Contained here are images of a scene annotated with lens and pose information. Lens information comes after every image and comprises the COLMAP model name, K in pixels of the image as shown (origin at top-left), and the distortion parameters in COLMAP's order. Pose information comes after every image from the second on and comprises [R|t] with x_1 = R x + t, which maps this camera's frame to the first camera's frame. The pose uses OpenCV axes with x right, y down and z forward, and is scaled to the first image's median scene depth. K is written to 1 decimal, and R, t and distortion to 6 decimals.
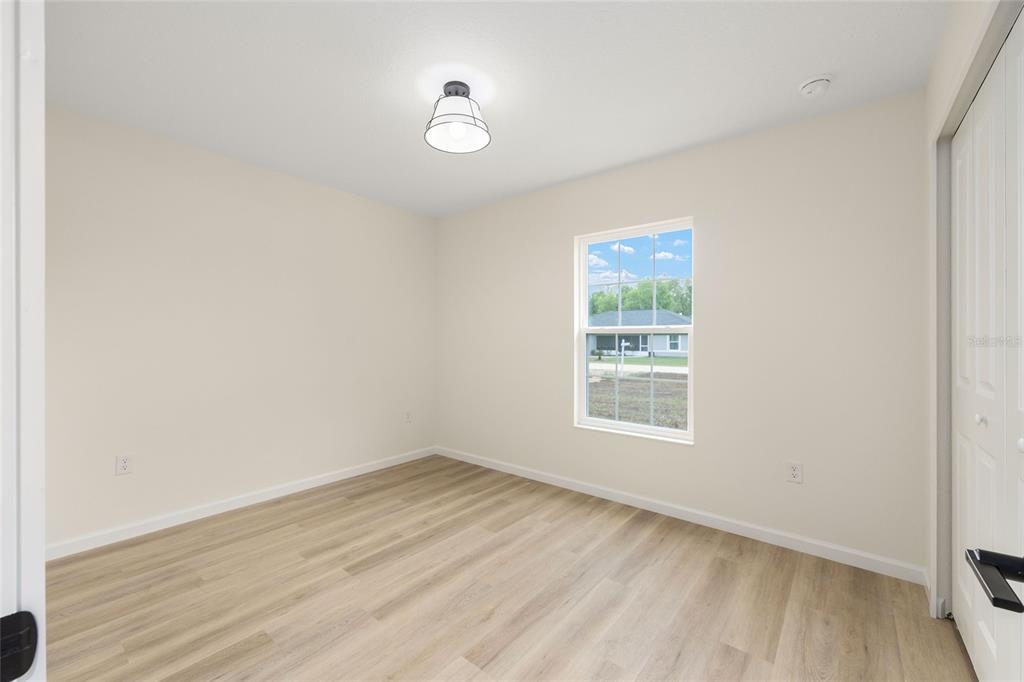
lens RADIAL K [[411.6, 0, 511.6], [0, 411.6, 335.9], [0, 0, 1]] dist [-0.002369, 0.001715]
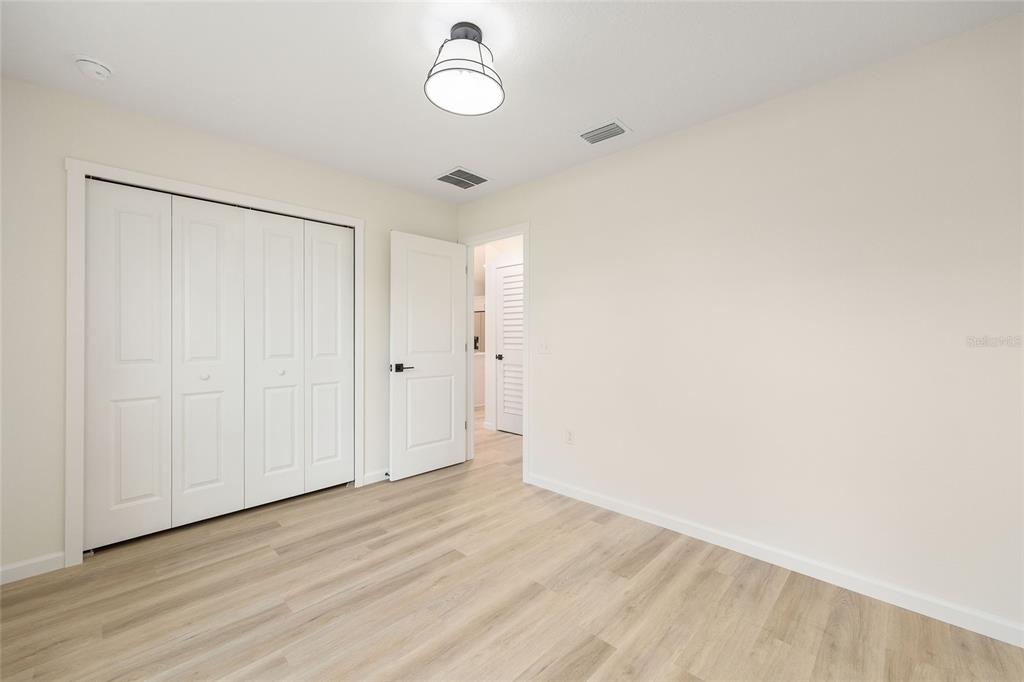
lens RADIAL K [[411.6, 0, 511.6], [0, 411.6, 341.4], [0, 0, 1]] dist [-0.002369, 0.001715]
pose [[-0.996416, -0.005022, 0.084438, -0.327922], [-0.004930, 0.999987, 0.001303, 0.019041], [-0.084444, 0.000882, -0.996428, 2.010108]]
